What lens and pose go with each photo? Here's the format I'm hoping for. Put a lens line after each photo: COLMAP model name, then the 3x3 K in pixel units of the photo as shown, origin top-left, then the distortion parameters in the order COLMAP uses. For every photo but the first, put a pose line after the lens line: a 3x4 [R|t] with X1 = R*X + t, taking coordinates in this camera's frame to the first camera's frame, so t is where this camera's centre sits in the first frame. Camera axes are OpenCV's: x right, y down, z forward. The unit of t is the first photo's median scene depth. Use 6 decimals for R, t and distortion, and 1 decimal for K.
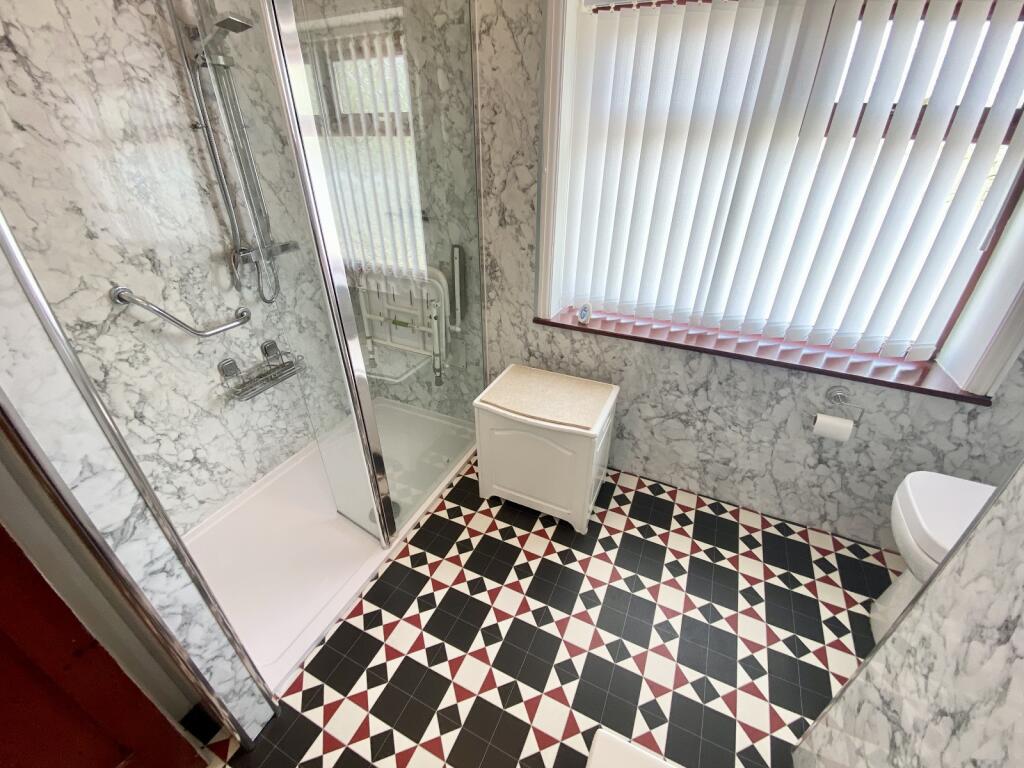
lens RADIAL K [[411.5, 0, 512.3], [0, 411.5, 376.1], [0, 0, 1]] dist [0.009158, -0.011056]
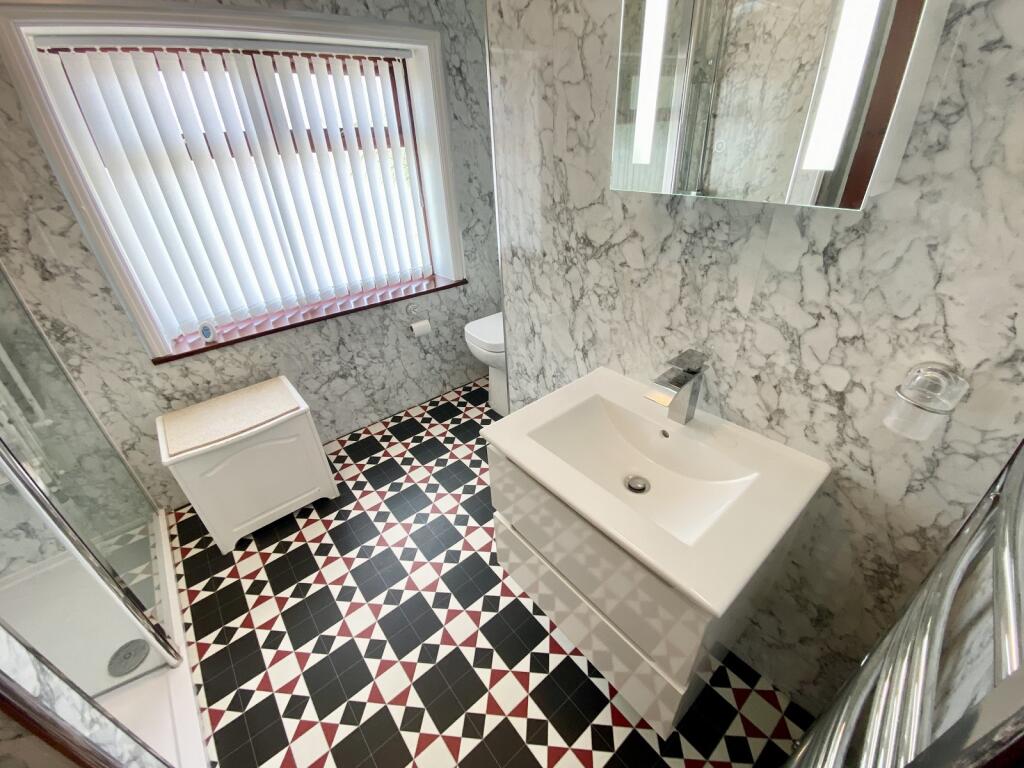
lens RADIAL K [[413.2, 0, 514.1], [0, 413.2, 384.1], [0, 0, 1]] dist [-0.030017, -0.000283]
pose [[0.413985, -0.475762, 0.776058, -0.365286], [0.476354, 0.839721, 0.260682, 0.055628], [-0.775695, 0.261760, 0.574263, -0.122178]]
